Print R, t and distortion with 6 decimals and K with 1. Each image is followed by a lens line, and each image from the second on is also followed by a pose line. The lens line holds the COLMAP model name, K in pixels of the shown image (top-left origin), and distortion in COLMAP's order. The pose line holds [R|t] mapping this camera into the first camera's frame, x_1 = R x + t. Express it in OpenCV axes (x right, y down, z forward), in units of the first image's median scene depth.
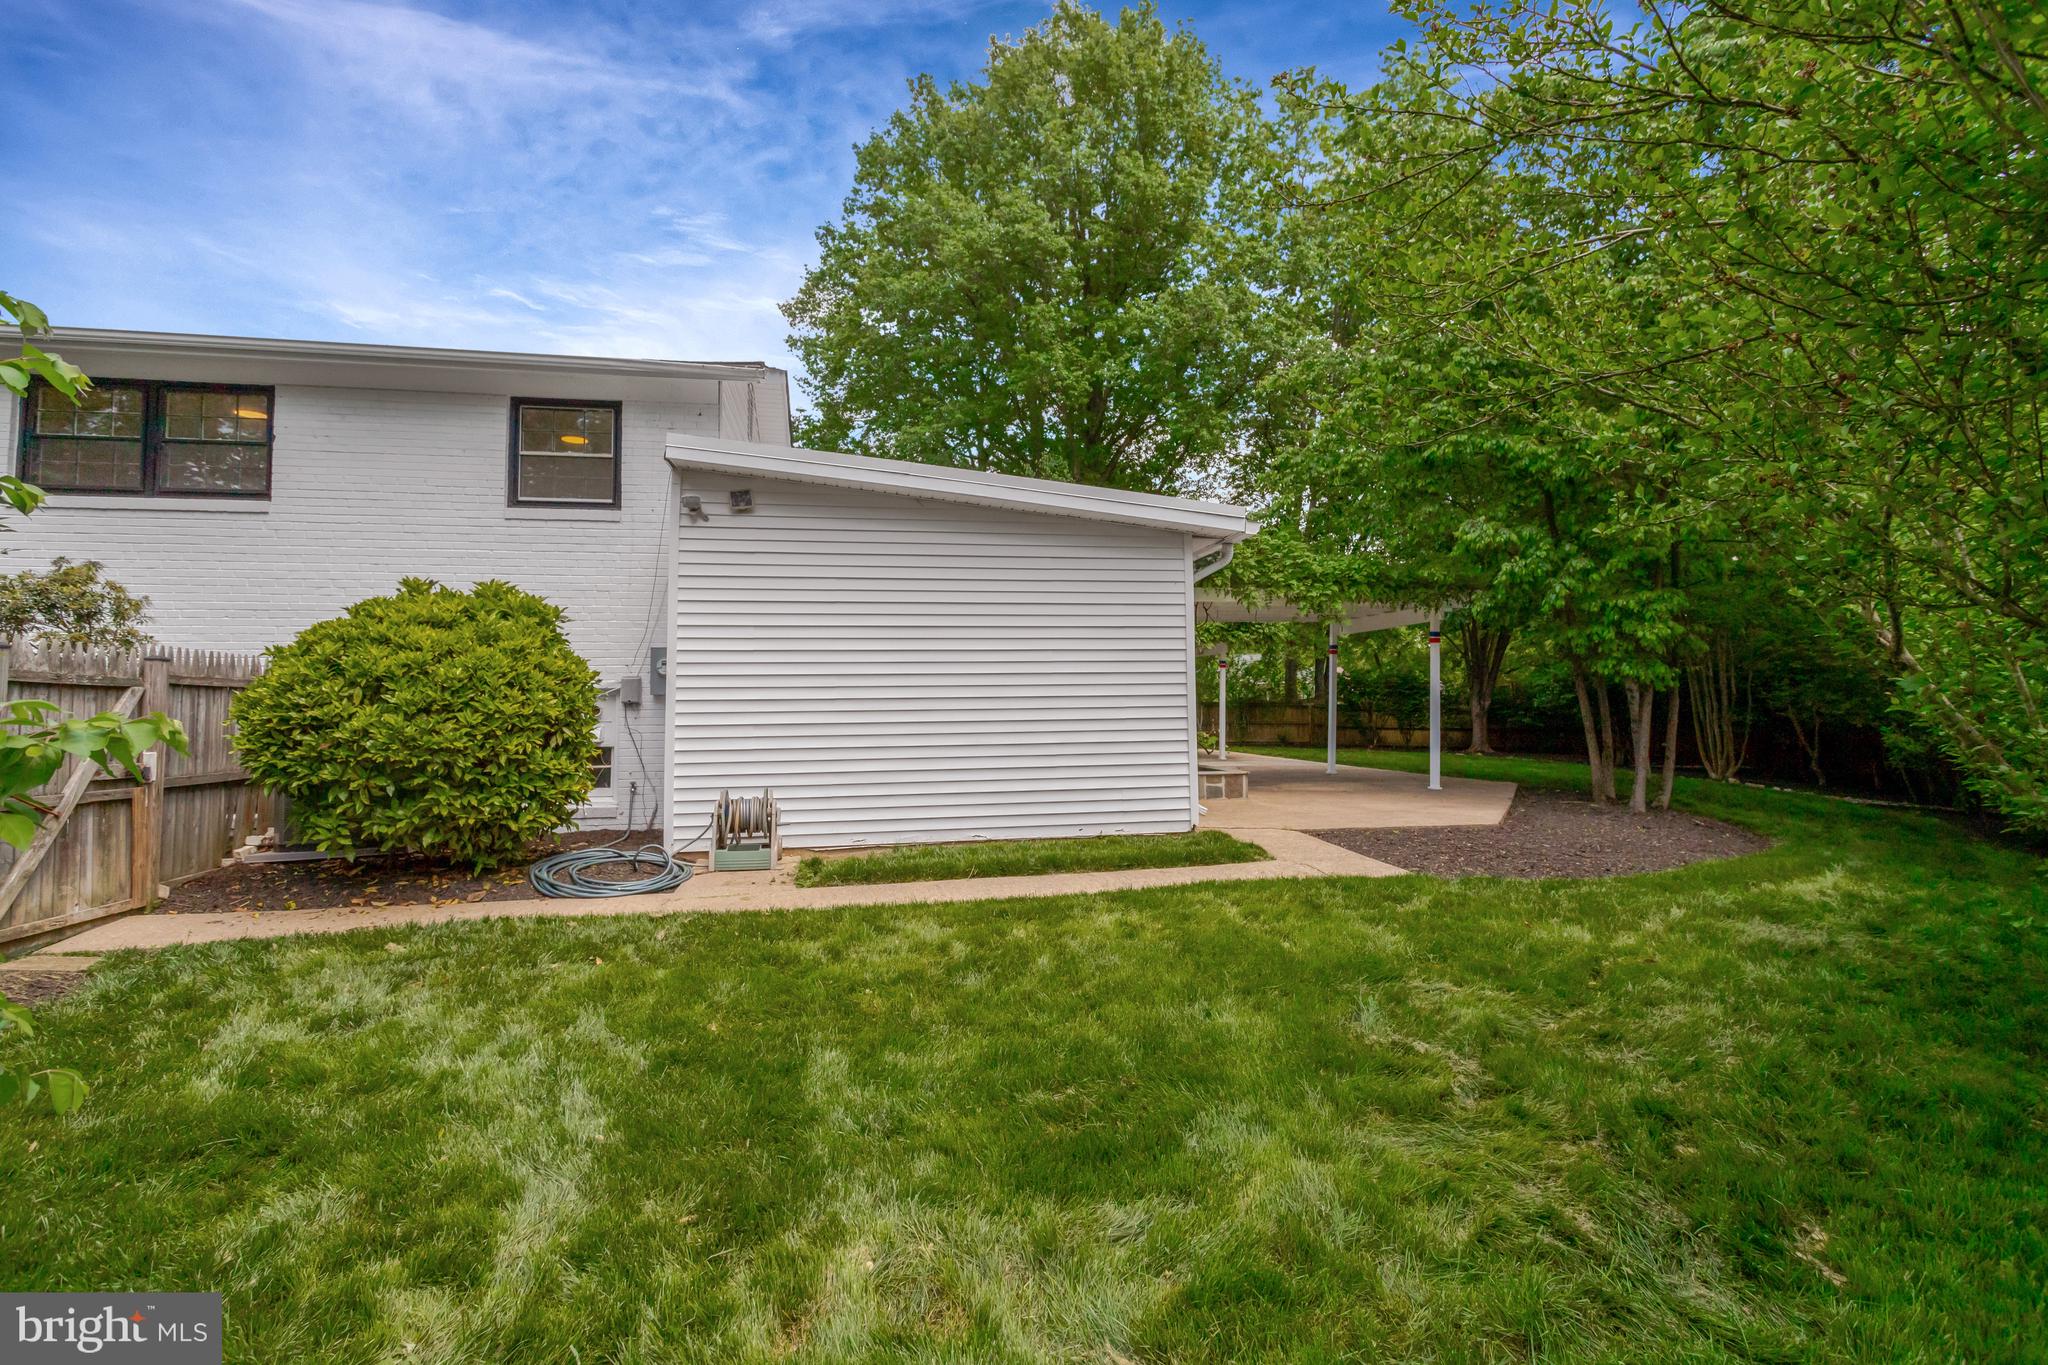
lens RADIAL K [[997.5, 0, 1019.5], [0, 997.5, 669.4], [0, 0, 1]] dist [-0.025517, 0.018007]
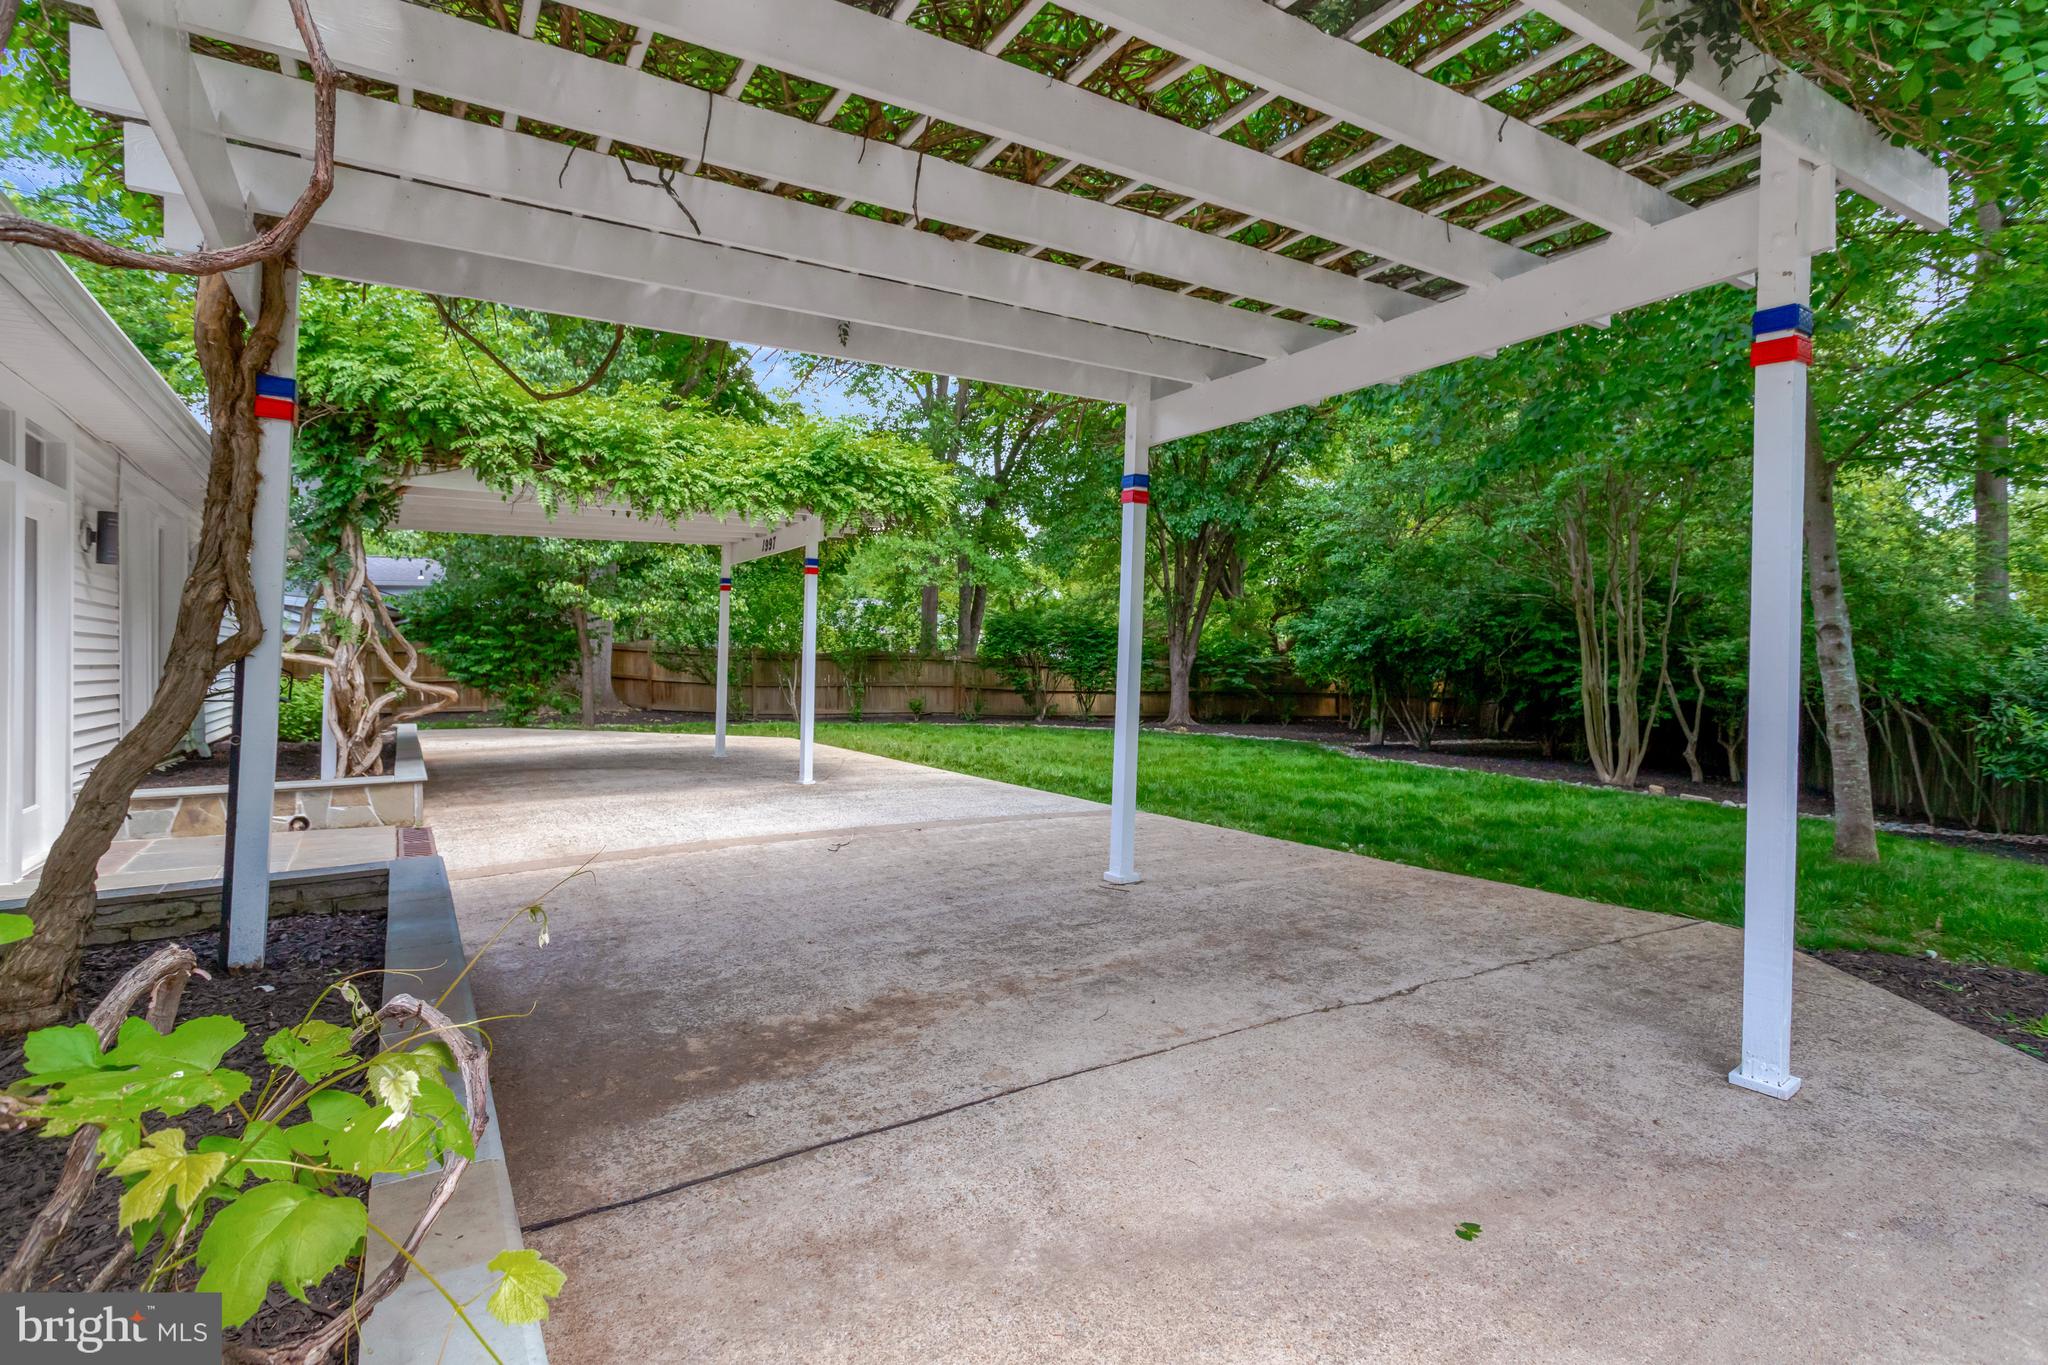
lens RADIAL K [[997.5, 0, 1019.5], [0, 997.5, 669.4], [0, 0, 1]] dist [-0.025517, 0.018007]
pose [[0.929285, -0.000148, 0.369364, 0.080291], [-0.017962, 0.998799, 0.045591, 0.011087], [-0.368927, -0.049002, 0.928166, 0.353528]]
